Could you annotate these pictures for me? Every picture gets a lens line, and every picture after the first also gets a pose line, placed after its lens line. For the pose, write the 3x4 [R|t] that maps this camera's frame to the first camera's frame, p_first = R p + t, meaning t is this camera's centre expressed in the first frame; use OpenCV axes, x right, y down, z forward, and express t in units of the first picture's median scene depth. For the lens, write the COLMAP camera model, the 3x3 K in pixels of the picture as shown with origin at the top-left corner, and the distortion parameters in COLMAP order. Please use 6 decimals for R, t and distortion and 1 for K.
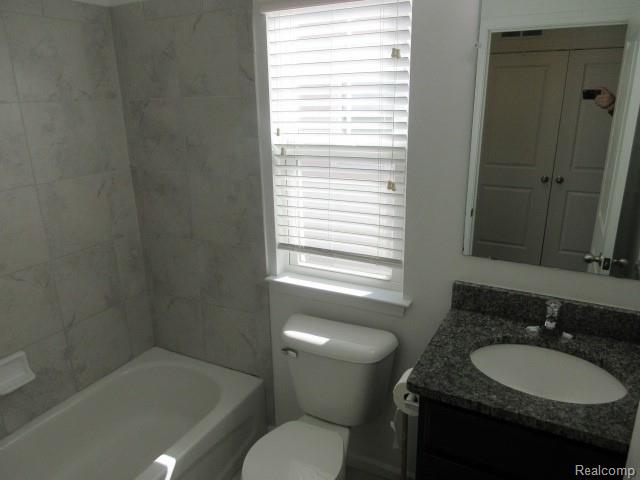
lens RADIAL K [[480.3, 0, 320.0], [0, 480.3, 240.0], [0, 0, 1]] dist [0.005199, -0.000338]
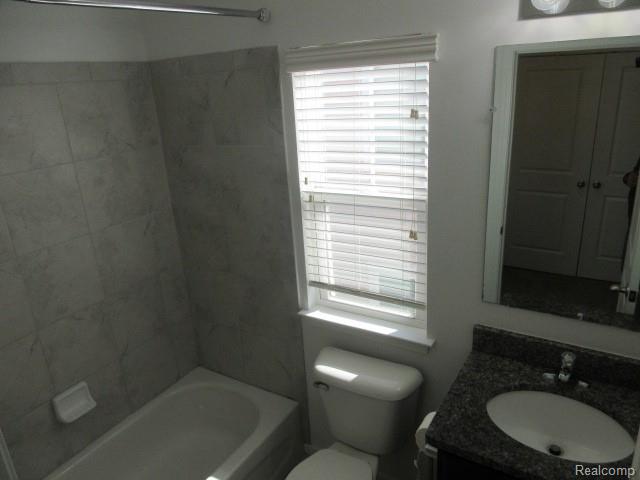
lens RADIAL K [[480.3, 0, 320.0], [0, 480.3, 240.0], [0, 0, 1]] dist [0.005199, -0.000338]
pose [[0.996629, -0.018539, -0.079916, 0.026260], [0.021360, 0.999174, 0.034584, -0.131635], [0.079209, -0.036174, 0.996201, -0.063536]]
